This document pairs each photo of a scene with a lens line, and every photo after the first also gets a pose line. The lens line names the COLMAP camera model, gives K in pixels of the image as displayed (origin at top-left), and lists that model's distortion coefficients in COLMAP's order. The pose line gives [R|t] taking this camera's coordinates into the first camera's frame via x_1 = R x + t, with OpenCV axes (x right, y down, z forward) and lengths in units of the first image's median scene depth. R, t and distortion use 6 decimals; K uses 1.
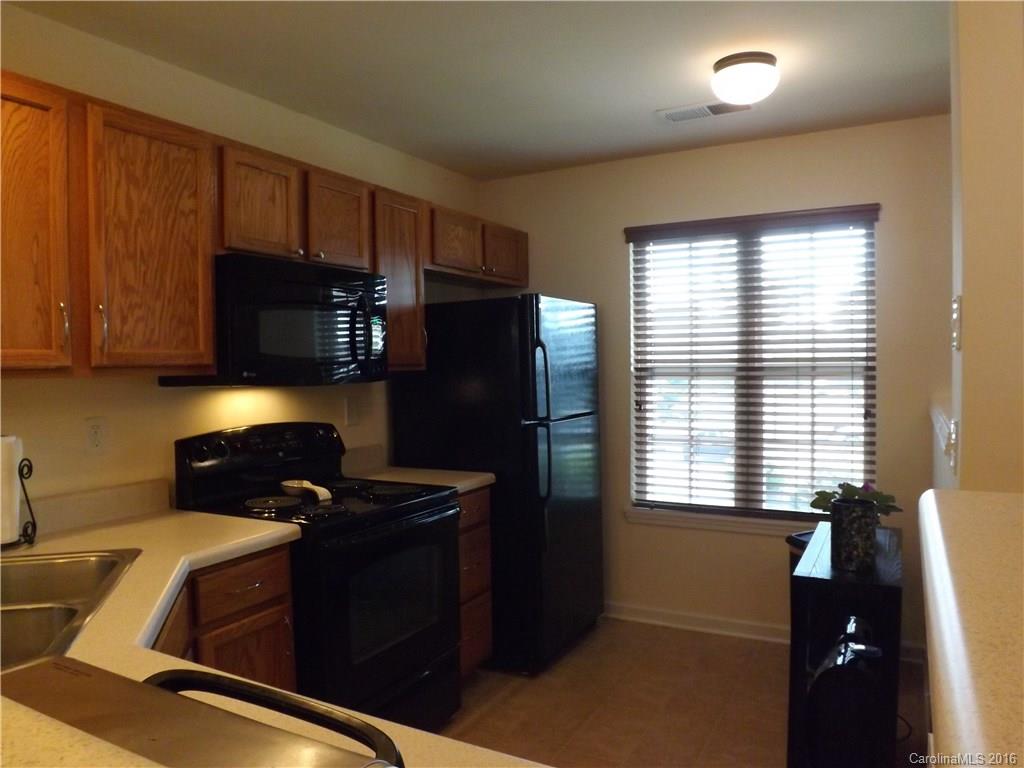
lens RADIAL K [[743.2, 0, 513.4], [0, 743.2, 385.1], [0, 0, 1]] dist [-0.048880, 0.005780]
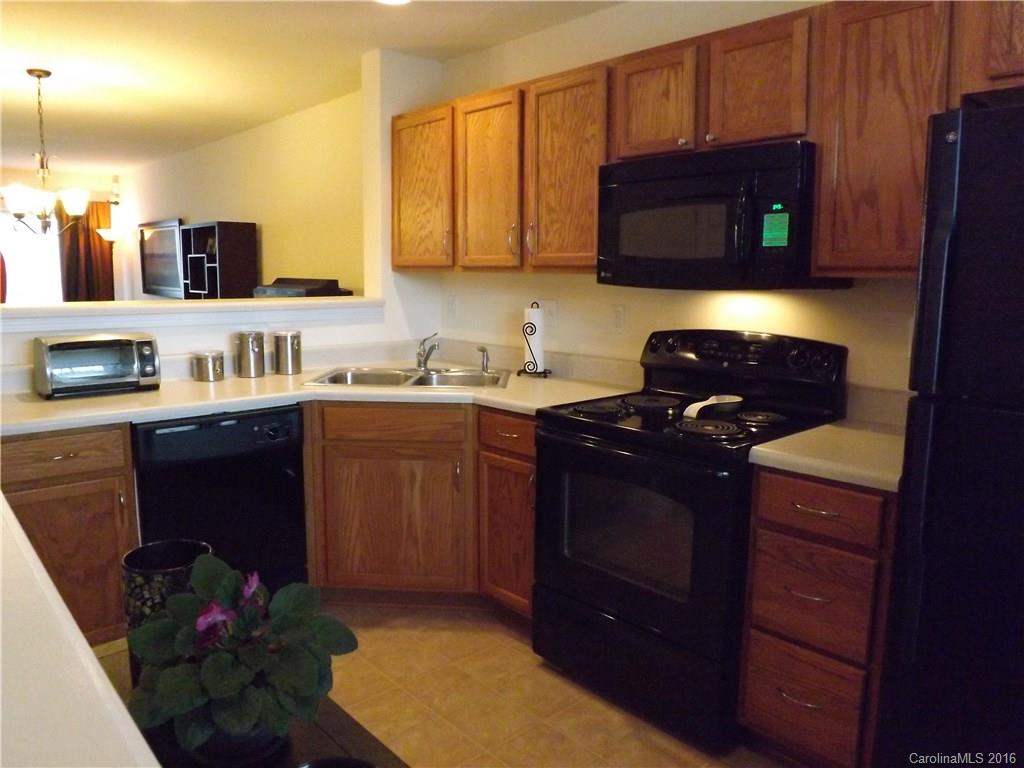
lens RADIAL K [[743.2, 0, 512.3], [0, 743.2, 378.4], [0, 0, 1]] dist [-0.048880, 0.005780]
pose [[-0.334034, 0.141774, -0.931838, 0.794472], [-0.031579, 0.986385, 0.161393, -0.037557], [0.942032, 0.083337, -0.325009, 1.317014]]
